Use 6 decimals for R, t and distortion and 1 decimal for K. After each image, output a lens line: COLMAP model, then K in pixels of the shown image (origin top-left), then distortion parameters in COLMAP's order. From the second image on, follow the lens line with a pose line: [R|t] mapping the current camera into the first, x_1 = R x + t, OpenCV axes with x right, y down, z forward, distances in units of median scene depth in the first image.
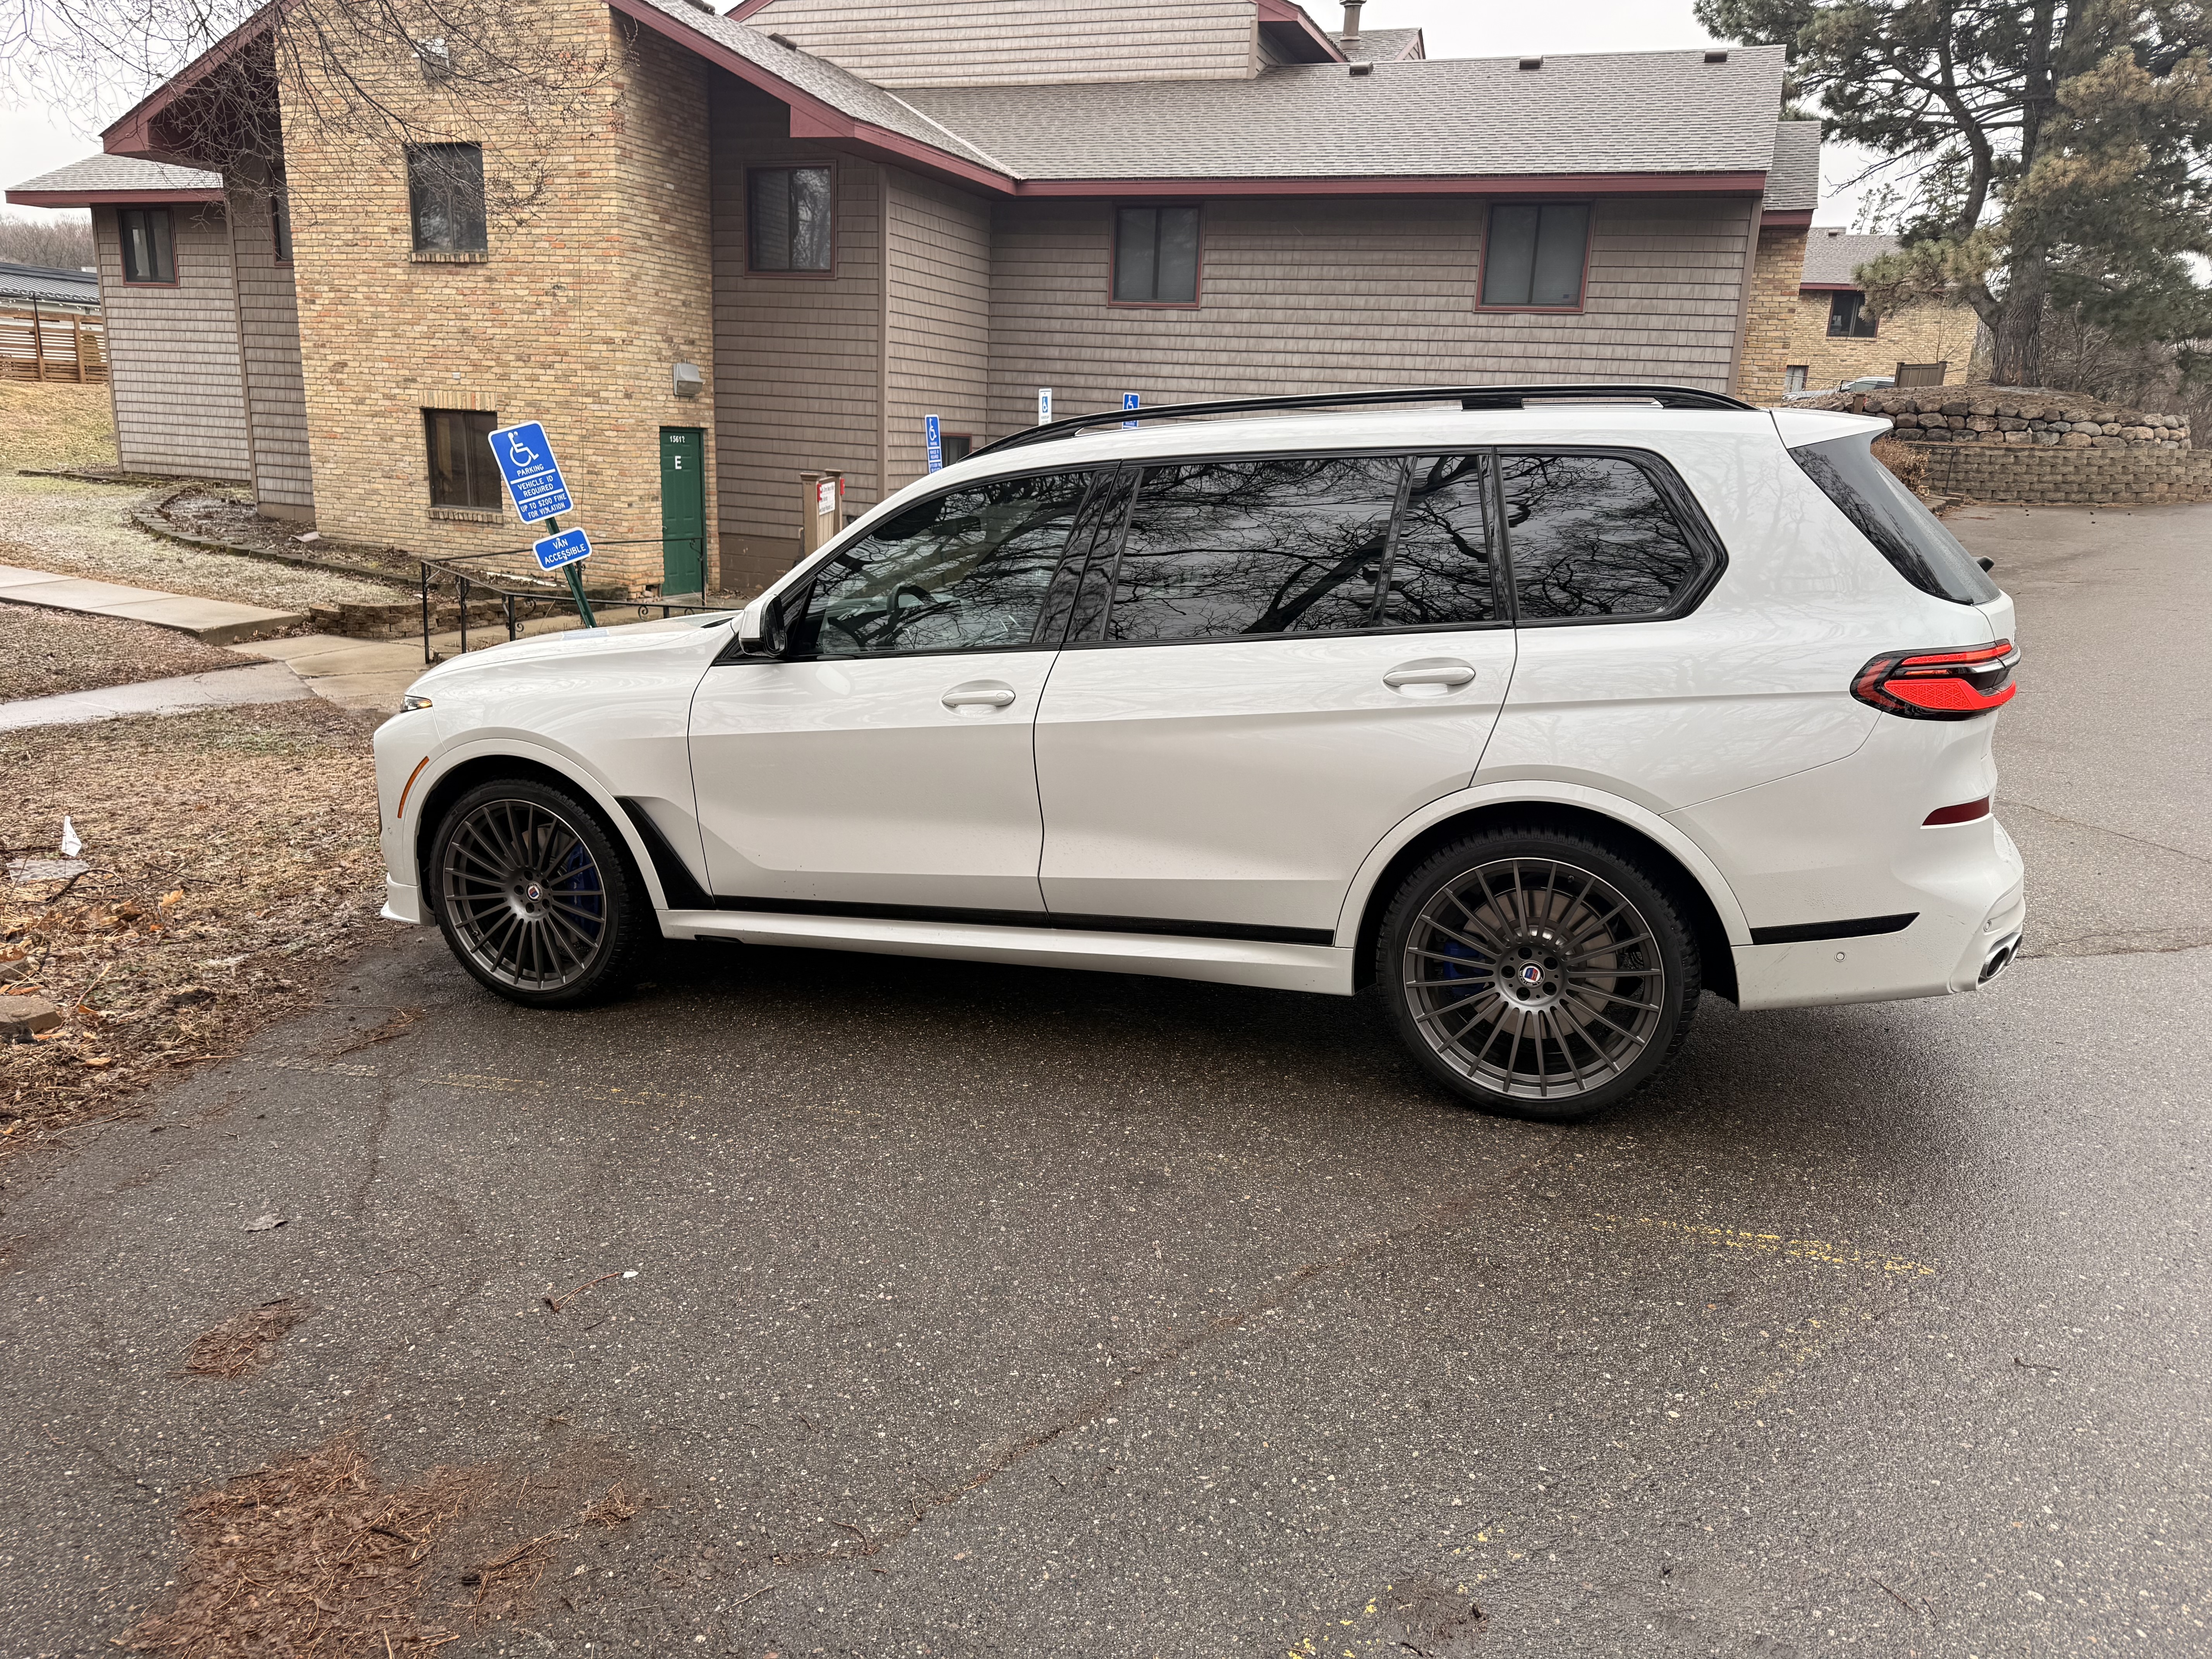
lens RADIAL K [[1591.7, 0, 1114.7], [0, 1591.7, 825.4], [0, 0, 1]] dist [-0.008720, -0.007327]
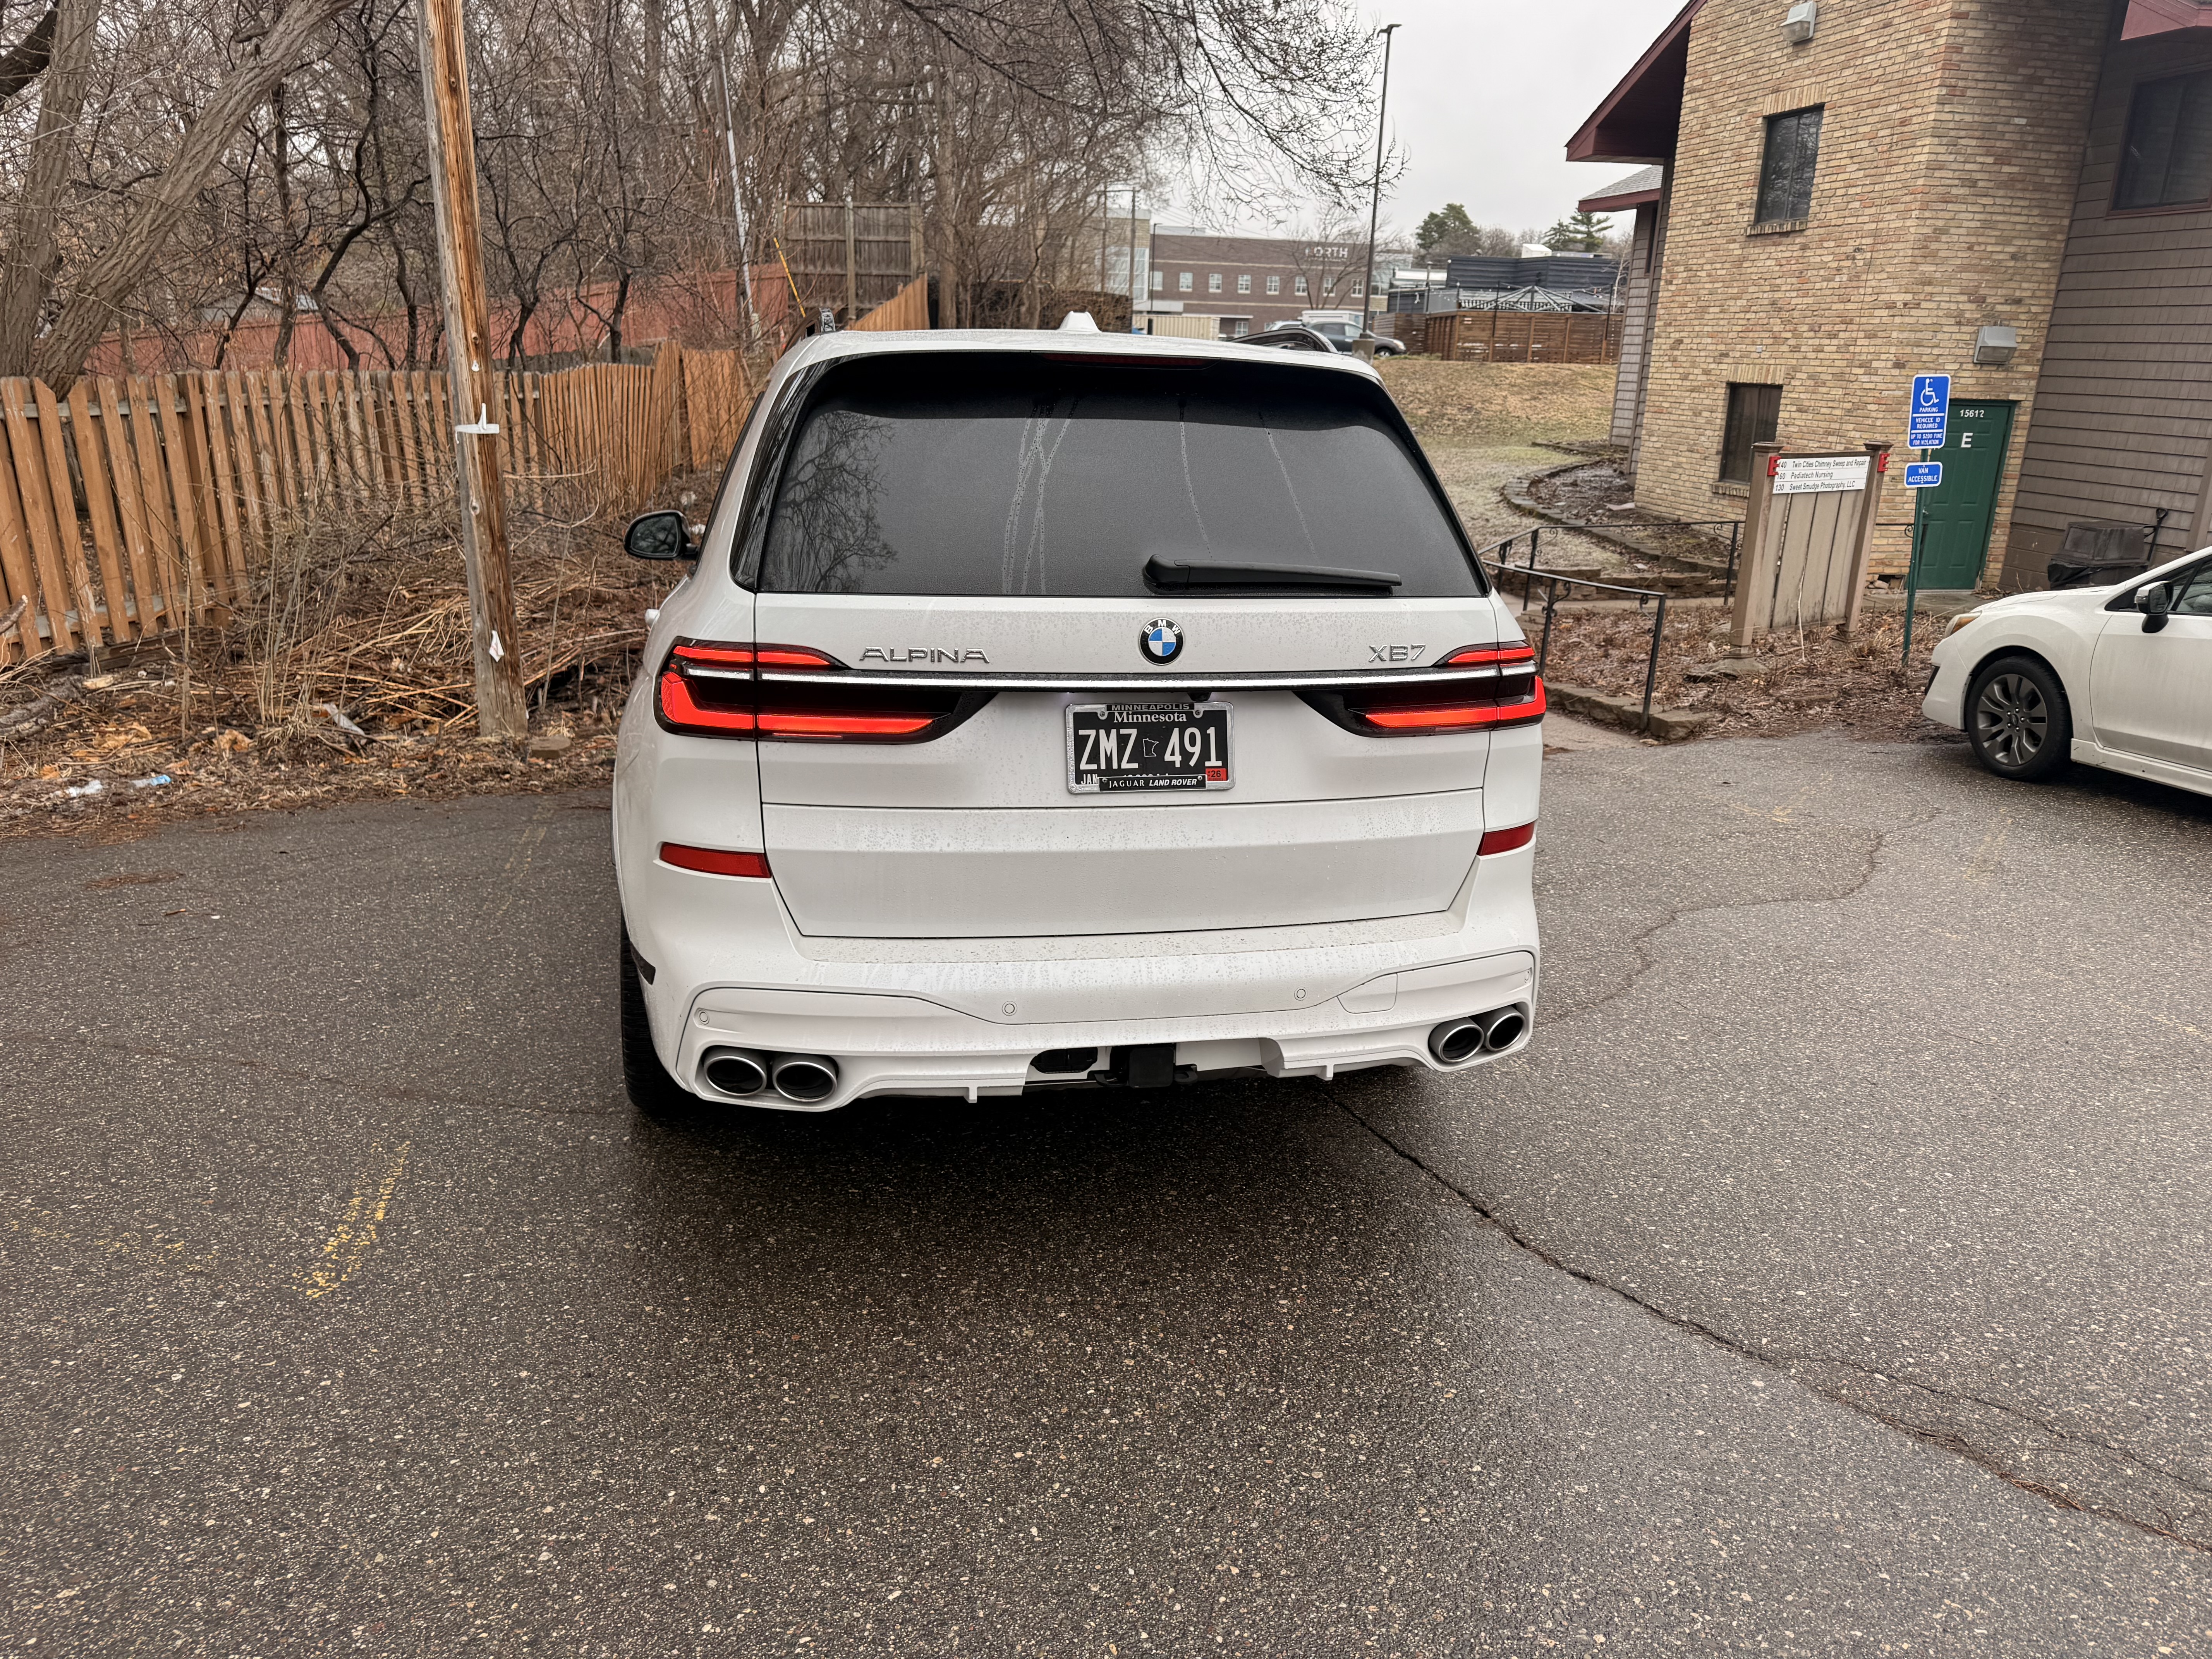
lens RADIAL K [[1591.7, 0, 1105.8], [0, 1591.7, 838.1], [0, 0, 1]] dist [-0.008720, -0.007327]
pose [[0.532112, 0.213142, -0.819407, 0.244223], [-0.198310, 0.972249, 0.124118, -0.029375], [0.823122, 0.096452, 0.559613, 0.142113]]
